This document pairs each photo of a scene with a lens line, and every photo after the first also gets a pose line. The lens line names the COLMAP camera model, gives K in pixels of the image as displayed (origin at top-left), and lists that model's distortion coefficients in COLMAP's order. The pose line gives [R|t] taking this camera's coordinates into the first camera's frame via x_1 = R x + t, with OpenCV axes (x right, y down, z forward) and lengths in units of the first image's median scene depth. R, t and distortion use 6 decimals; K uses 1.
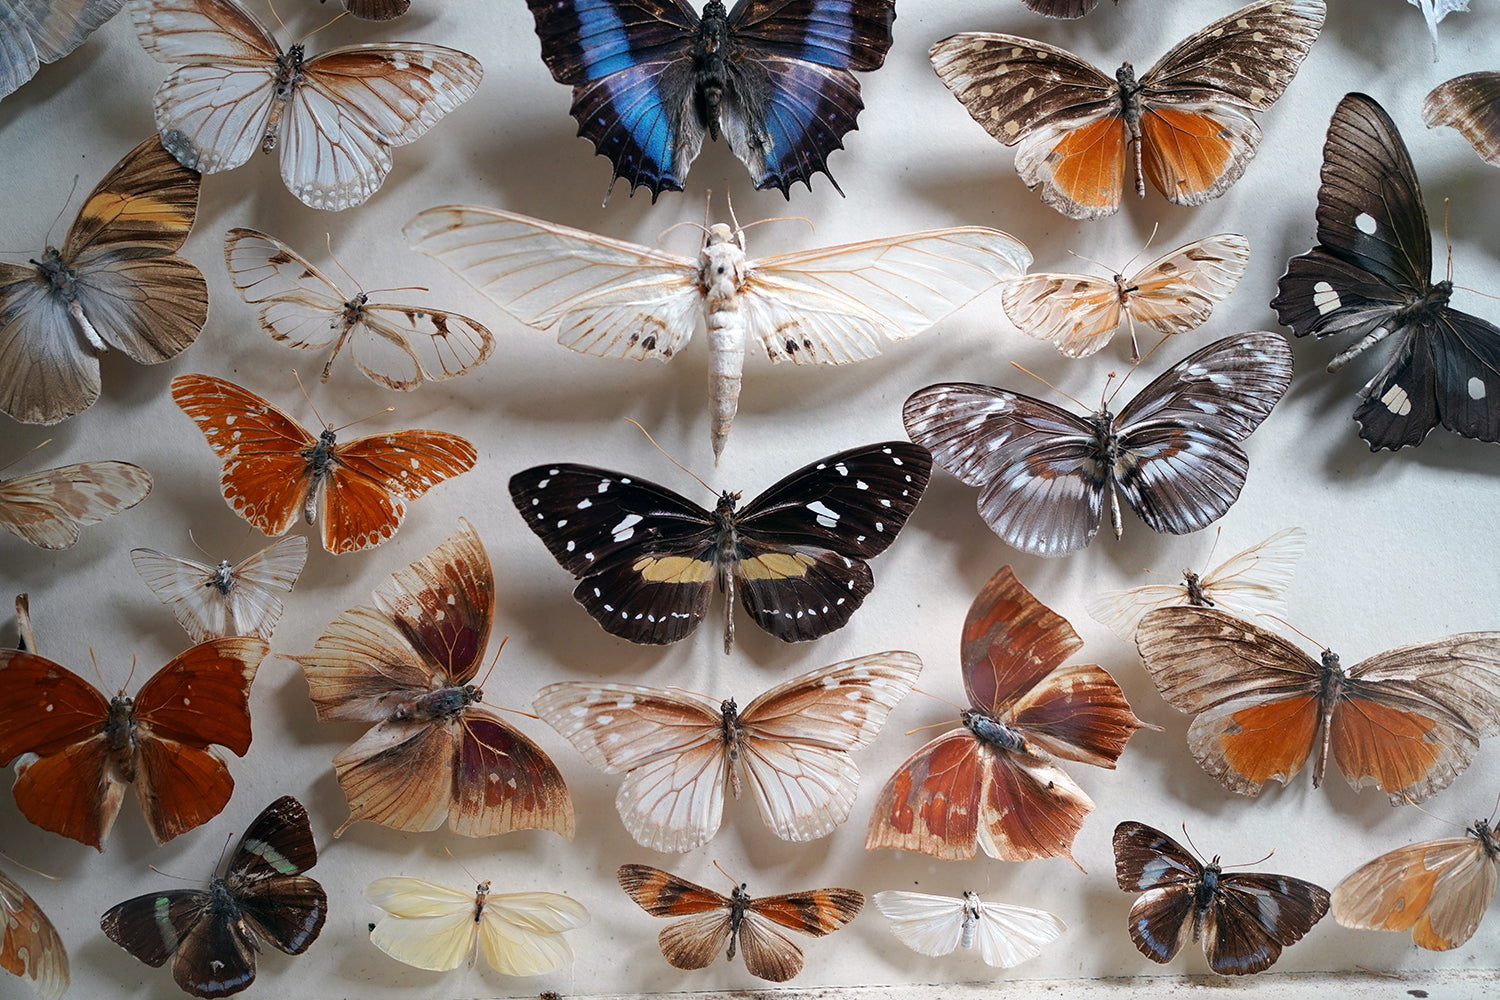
lens RADIAL K [[1512.7, 0, 736.1], [0, 1512.7, 497.7], [0, 0, 1]] dist [0.019598, 0.000000]
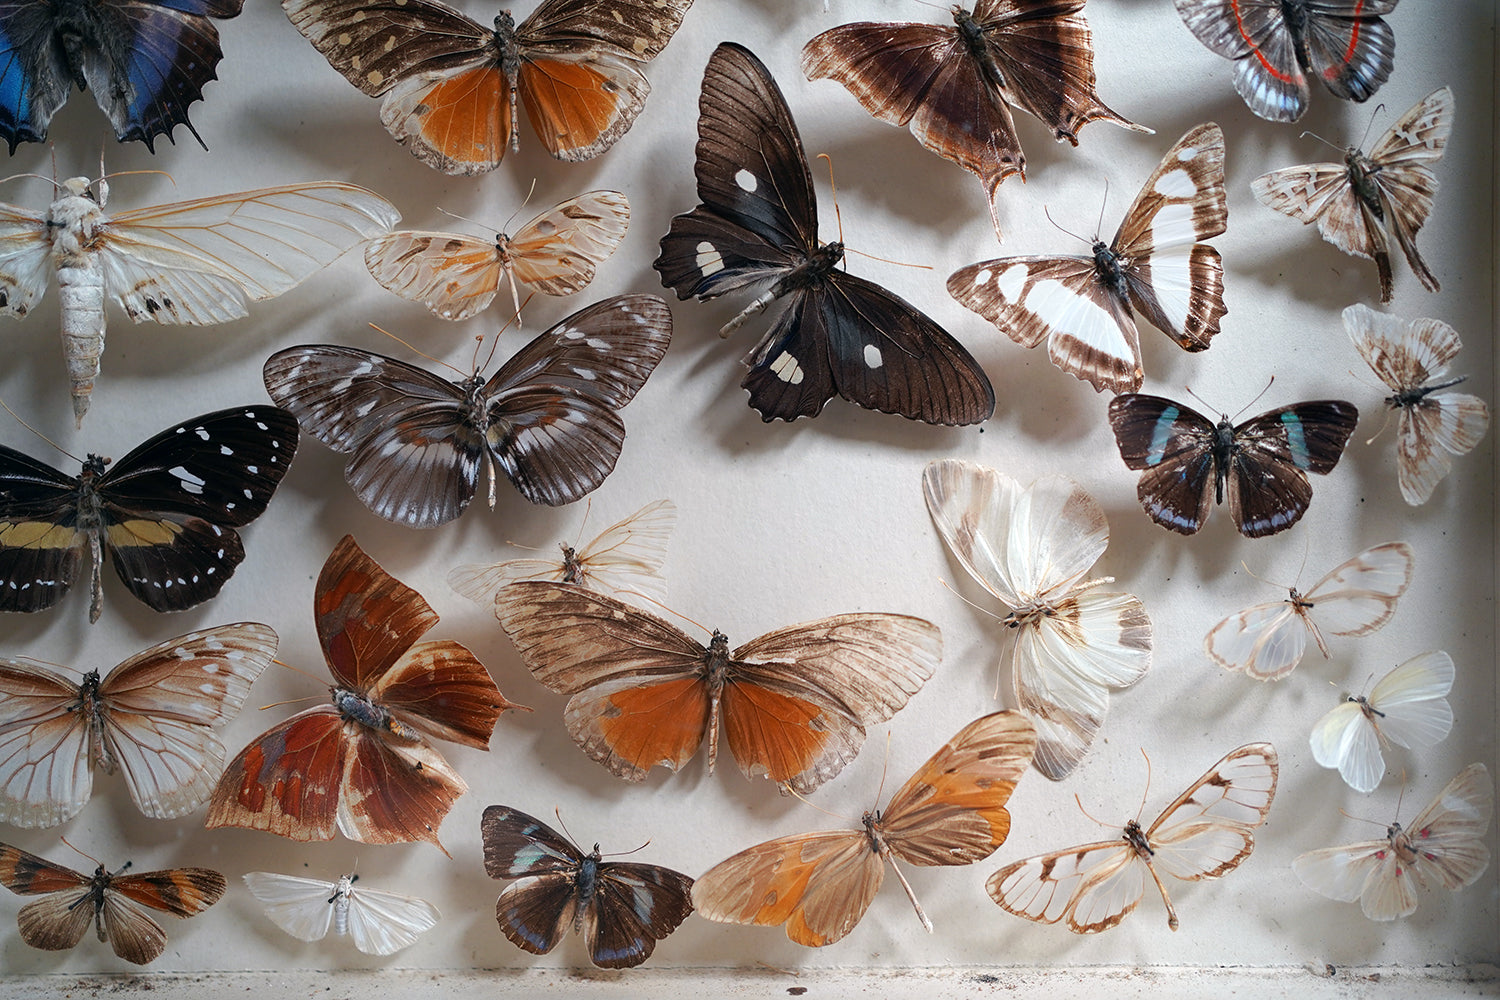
lens RADIAL K [[1512.7, 0, 765.7], [0, 1512.7, 495.8], [0, 0, 1]] dist [0.019598, 0.000000]
pose [[0.998530, 0.014215, -0.052306, 0.477365], [-0.013915, 0.999885, 0.006101, 0.010032], [0.052386, -0.005364, 0.998612, 0.055510]]
